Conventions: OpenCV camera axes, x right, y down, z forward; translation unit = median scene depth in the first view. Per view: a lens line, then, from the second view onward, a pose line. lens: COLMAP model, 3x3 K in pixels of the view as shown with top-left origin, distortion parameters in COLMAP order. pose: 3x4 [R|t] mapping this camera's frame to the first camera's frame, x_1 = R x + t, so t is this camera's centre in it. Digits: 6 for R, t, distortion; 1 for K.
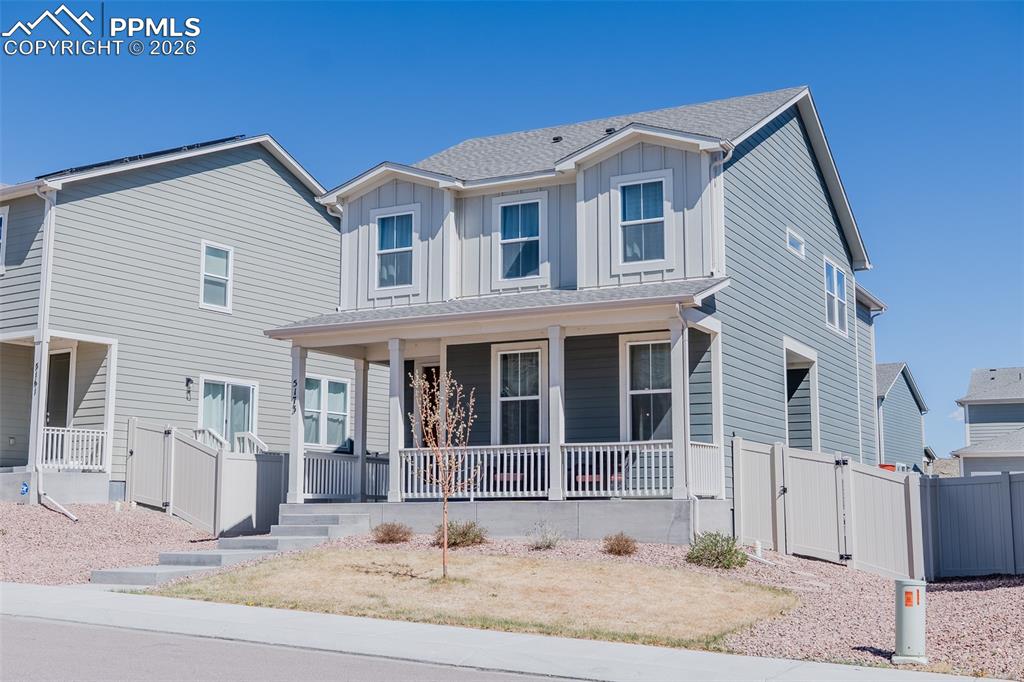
lens RADIAL K [[1268.5, 0, 513.9], [0, 1268.5, 337.1], [0, 0, 1]] dist [0.014149, 0.000000]
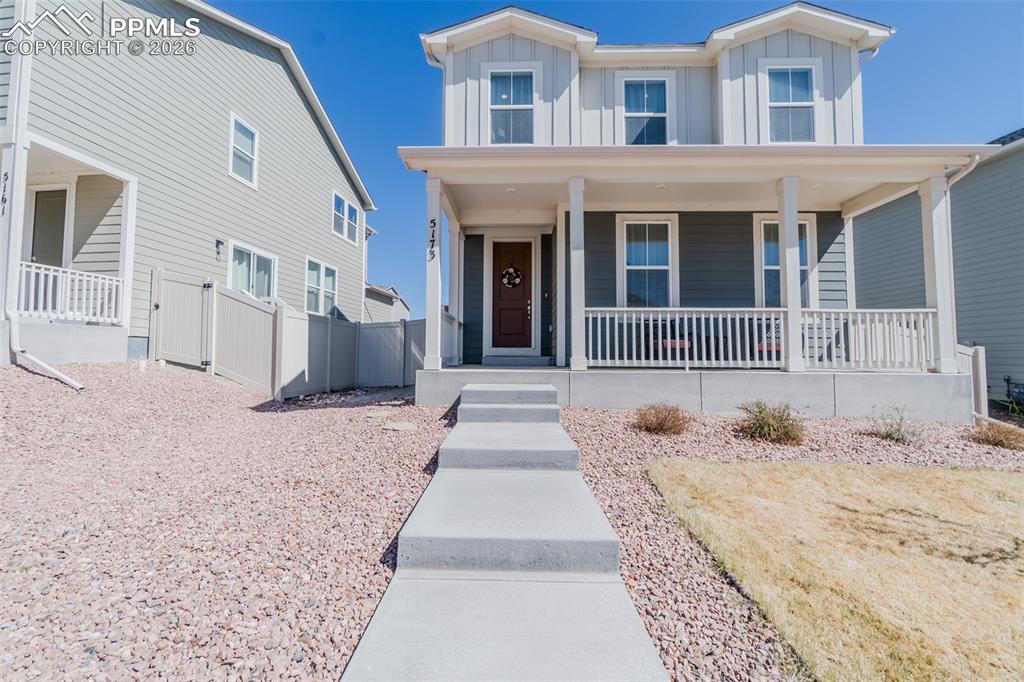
lens RADIAL K [[441.0, 0, 504.5], [0, 441.0, 337.1], [0, 0, 1]] dist [-0.004633, 0.002265]
pose [[0.899873, 0.027498, 0.435285, -0.249835], [-0.069511, 0.994296, 0.080889, 0.082007], [-0.430578, -0.103046, 0.896652, 0.710568]]
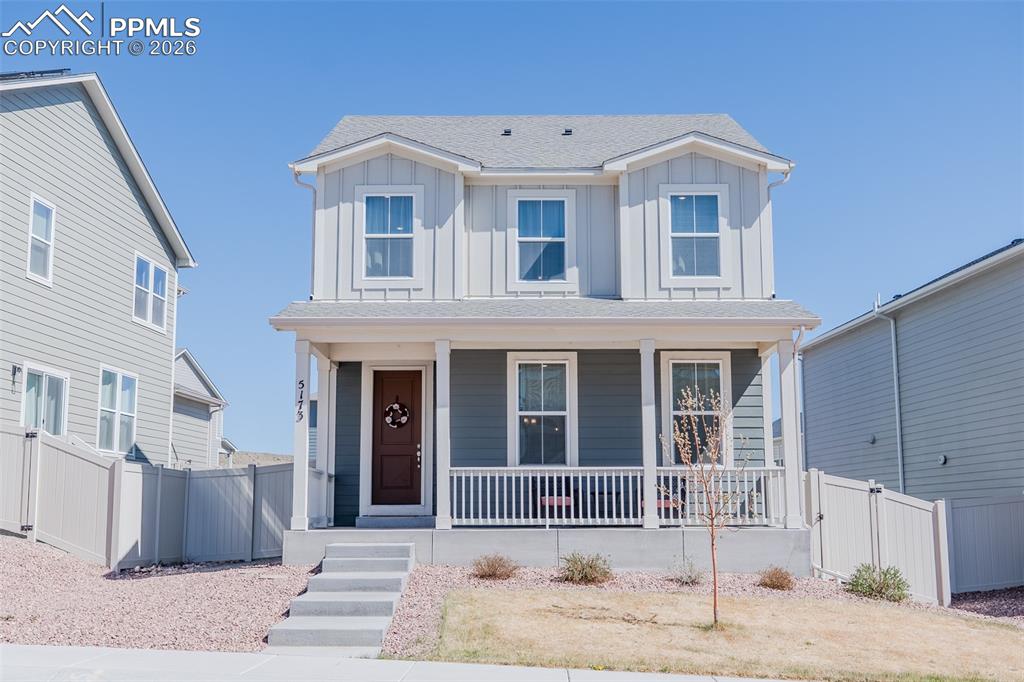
lens RADIAL K [[1268.5, 0, 509.0], [0, 1268.5, 321.4], [0, 0, 1]] dist [0.014149, 0.000000]
pose [[0.890586, 0.071154, 0.449215, -0.423102], [-0.064360, 0.997464, -0.030398, 0.011497], [-0.450238, -0.001839, 0.892907, 0.194846]]
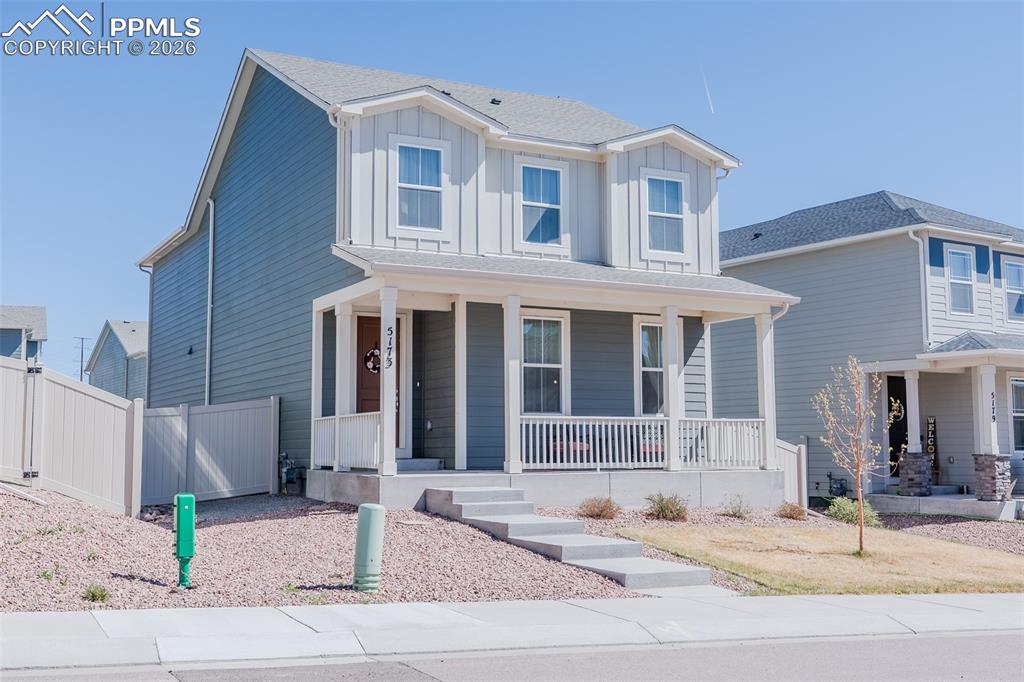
lens RADIAL K [[1166.3, 0, 511.8], [0, 1166.3, 333.6], [0, 0, 1]] dist [0.010205, 0.000000]
pose [[0.563301, 0.080117, 0.822359, -0.749271], [-0.116808, 0.993014, -0.016732, 0.040958], [-0.817954, -0.086633, 0.568723, 0.493657]]
